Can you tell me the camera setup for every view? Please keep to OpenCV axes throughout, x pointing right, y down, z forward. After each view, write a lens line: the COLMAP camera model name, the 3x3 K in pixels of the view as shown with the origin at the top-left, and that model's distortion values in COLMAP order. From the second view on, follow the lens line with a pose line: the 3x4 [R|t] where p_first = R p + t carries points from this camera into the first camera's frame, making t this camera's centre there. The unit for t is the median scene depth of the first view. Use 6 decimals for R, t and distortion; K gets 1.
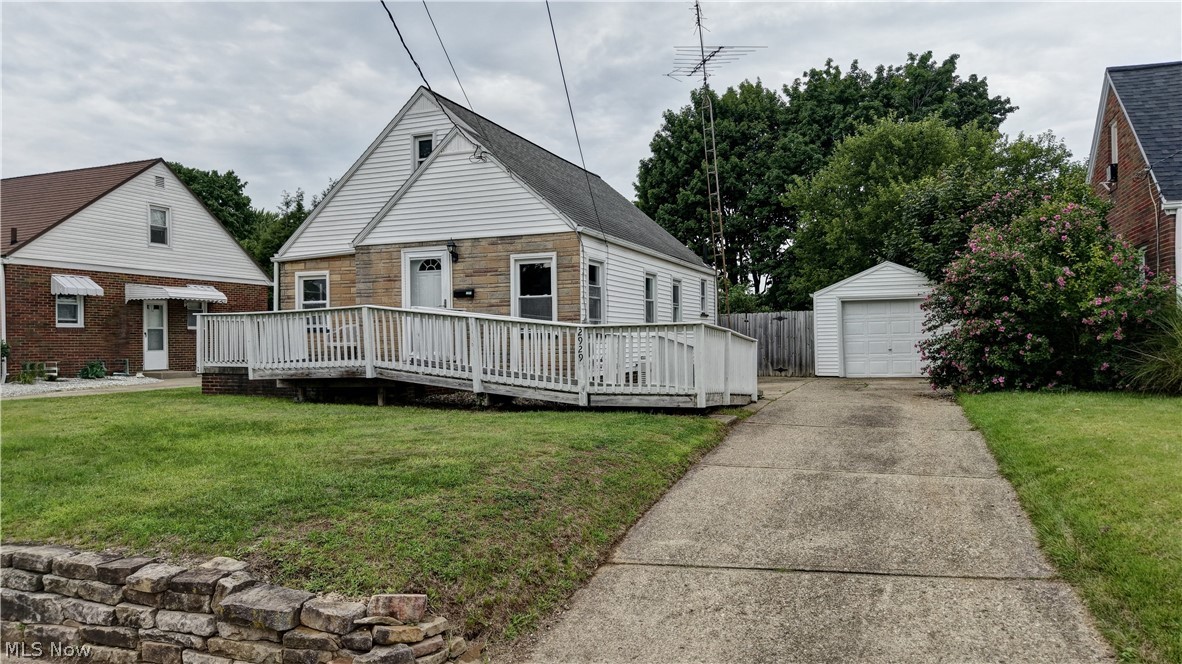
lens RADIAL K [[787.7, 0, 594.1], [0, 787.7, 331.8], [0, 0, 1]] dist [0.023175, -0.001375]
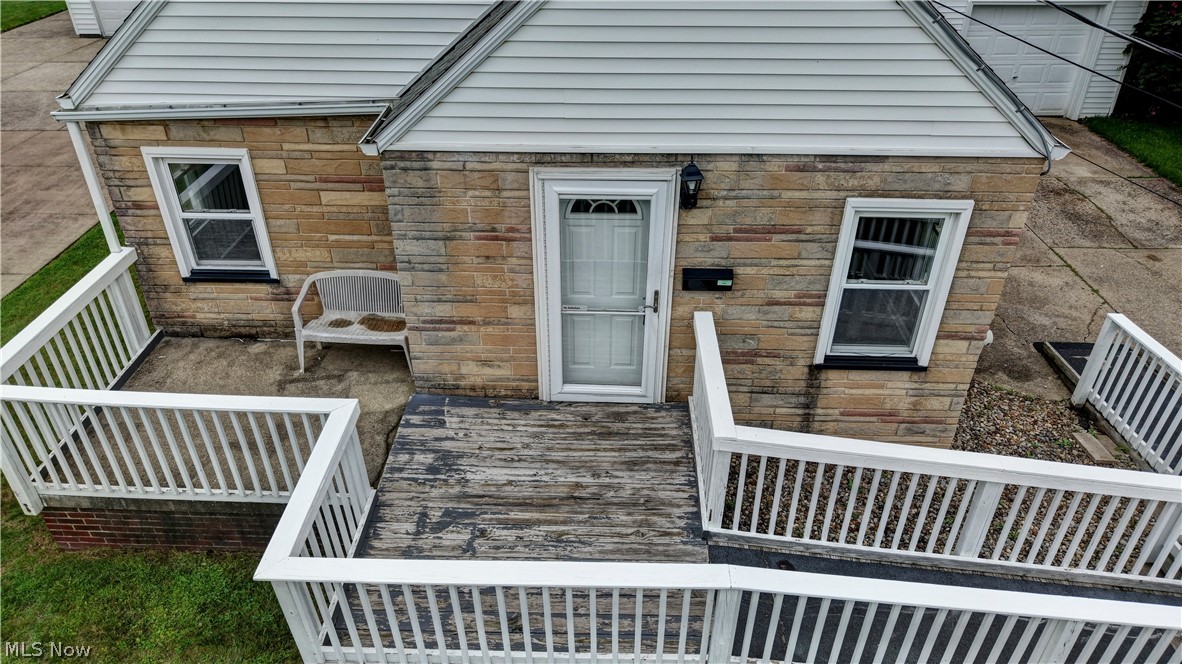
lens RADIAL K [[787.7, 0, 586.3], [0, 787.7, 334.8], [0, 0, 1]] dist [0.023175, -0.001375]
pose [[0.940316, -0.174639, 0.292073, -0.353345], [-0.013840, 0.837941, 0.545585, -0.252349], [-0.340021, -0.517064, 0.785513, 0.666478]]
